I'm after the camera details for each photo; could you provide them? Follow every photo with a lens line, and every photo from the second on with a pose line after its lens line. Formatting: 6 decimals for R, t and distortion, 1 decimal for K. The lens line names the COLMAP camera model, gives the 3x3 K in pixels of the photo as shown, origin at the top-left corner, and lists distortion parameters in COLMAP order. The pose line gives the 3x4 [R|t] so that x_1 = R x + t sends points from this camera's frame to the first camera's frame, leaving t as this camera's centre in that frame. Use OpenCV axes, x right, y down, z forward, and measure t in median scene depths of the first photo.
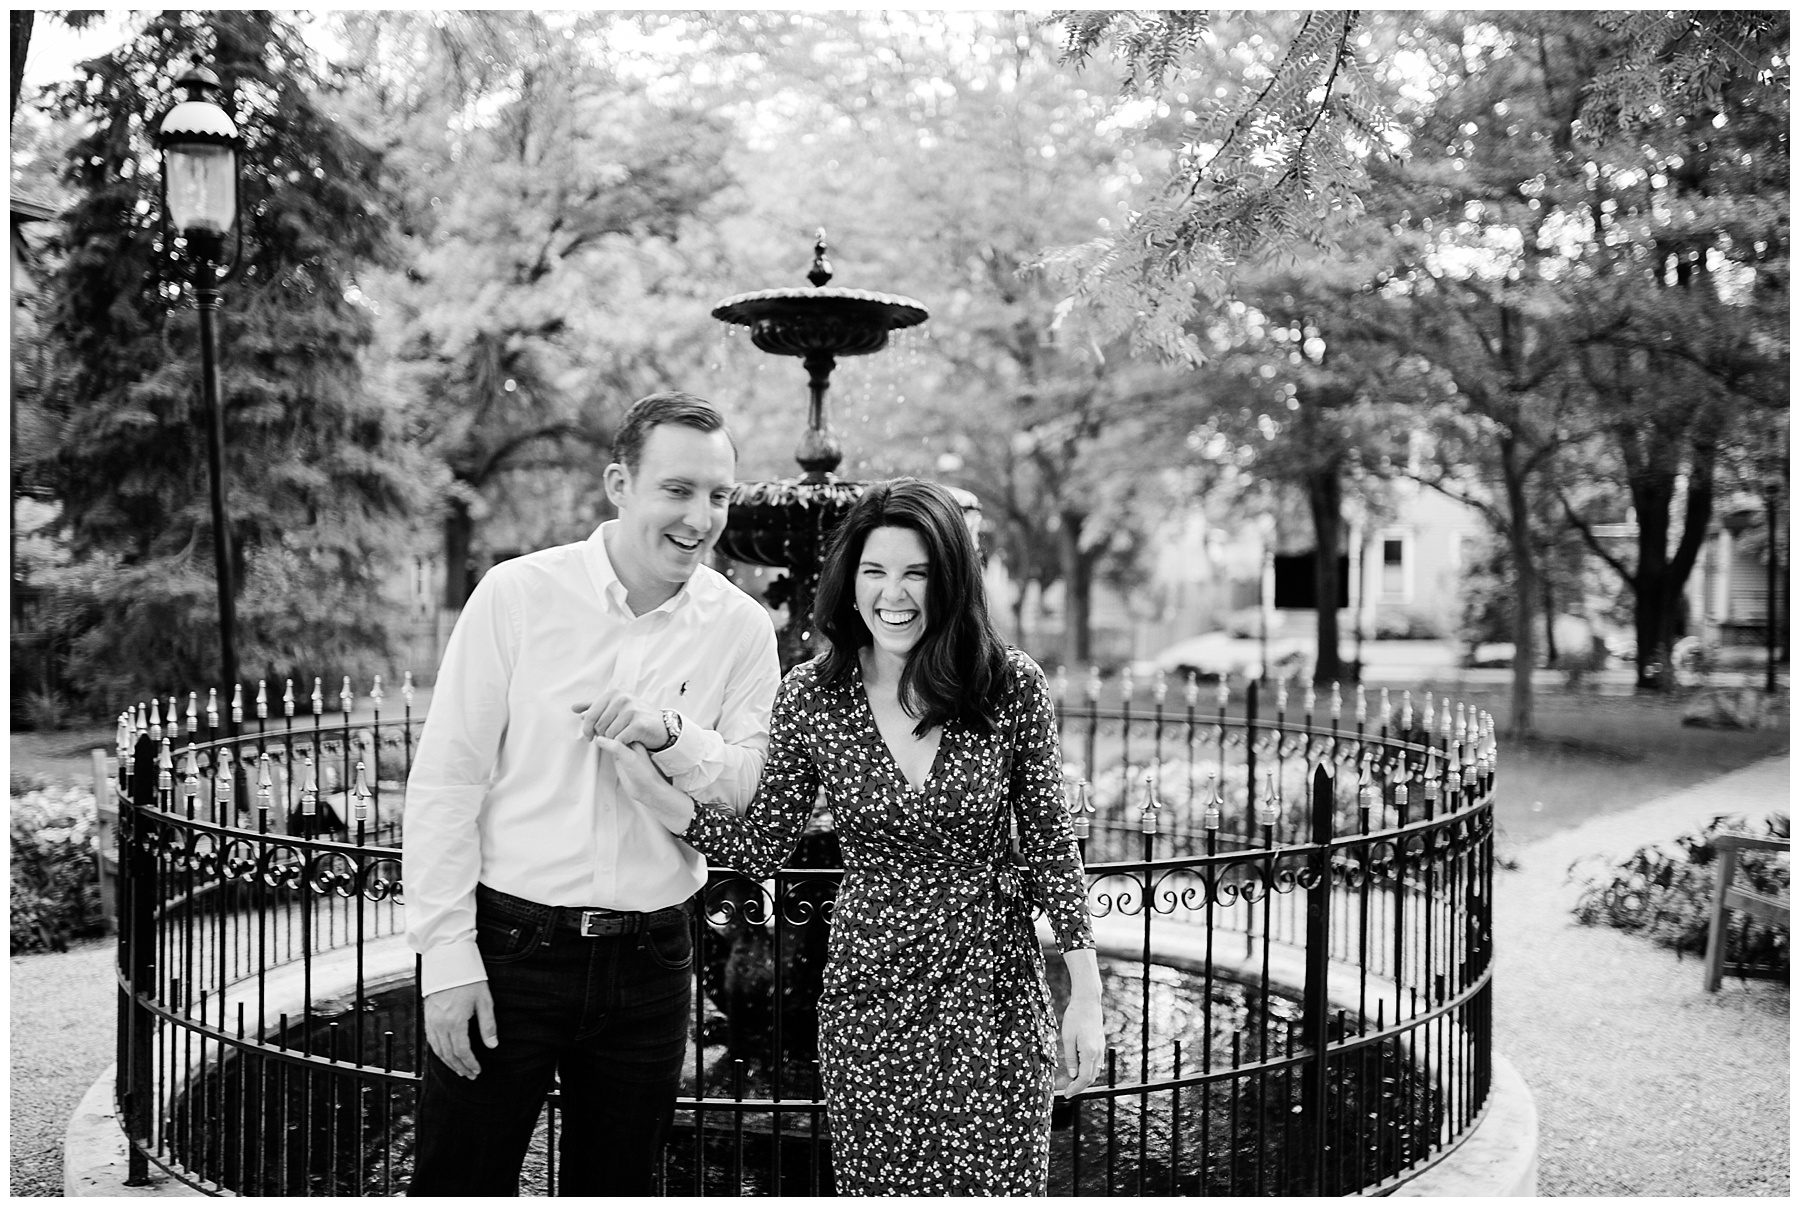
lens RADIAL K [[1879.6, 0, 893.5], [0, 1879.6, 599.1], [0, 0, 1]] dist [-0.033984, 0.000000]
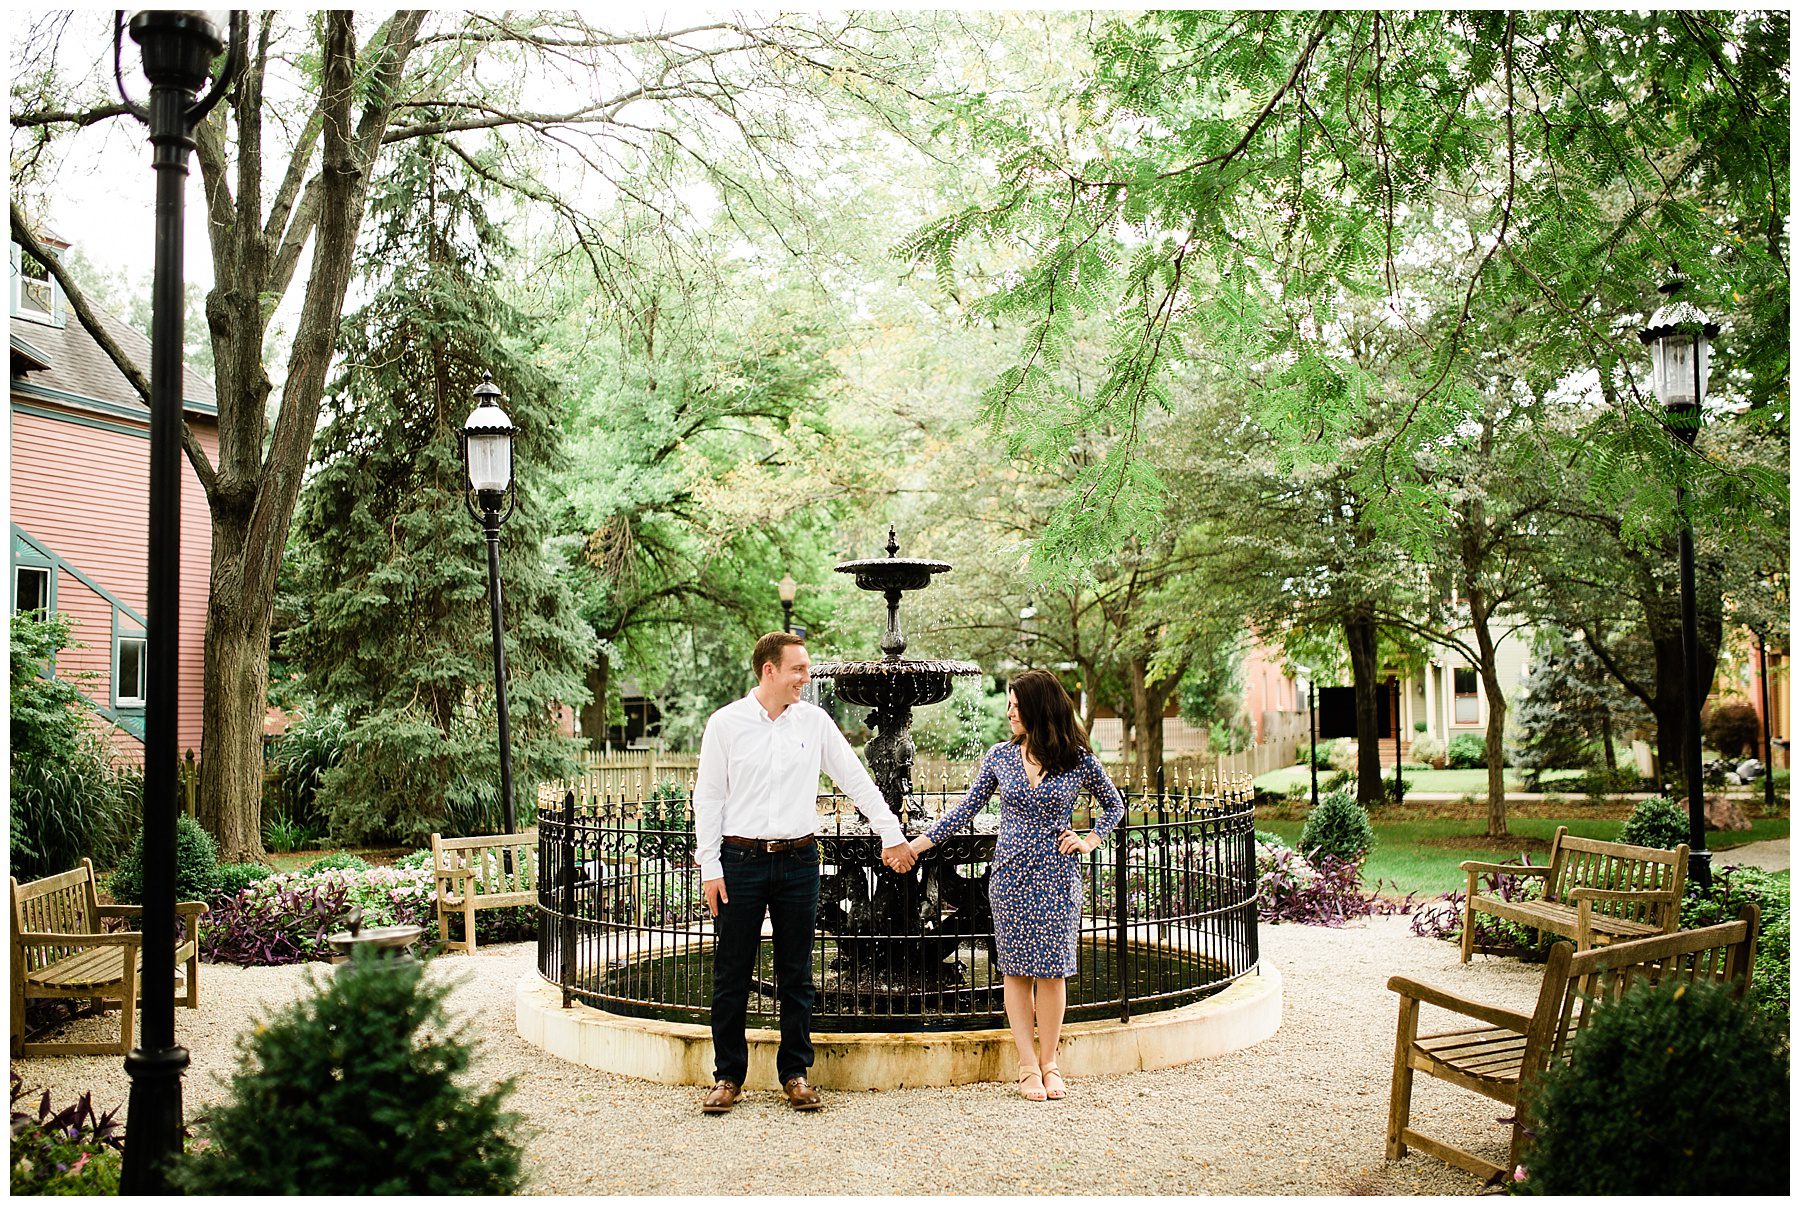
lens RADIAL K [[1879.6, 0, 897.7], [0, 1879.6, 605.5], [0, 0, 1]] dist [-0.033984, 0.000000]
pose [[0.998429, -0.021568, -0.051723, 0.010226], [0.017854, 0.997301, -0.071218, 0.002749], [0.053120, 0.070183, 0.996119, -0.141686]]
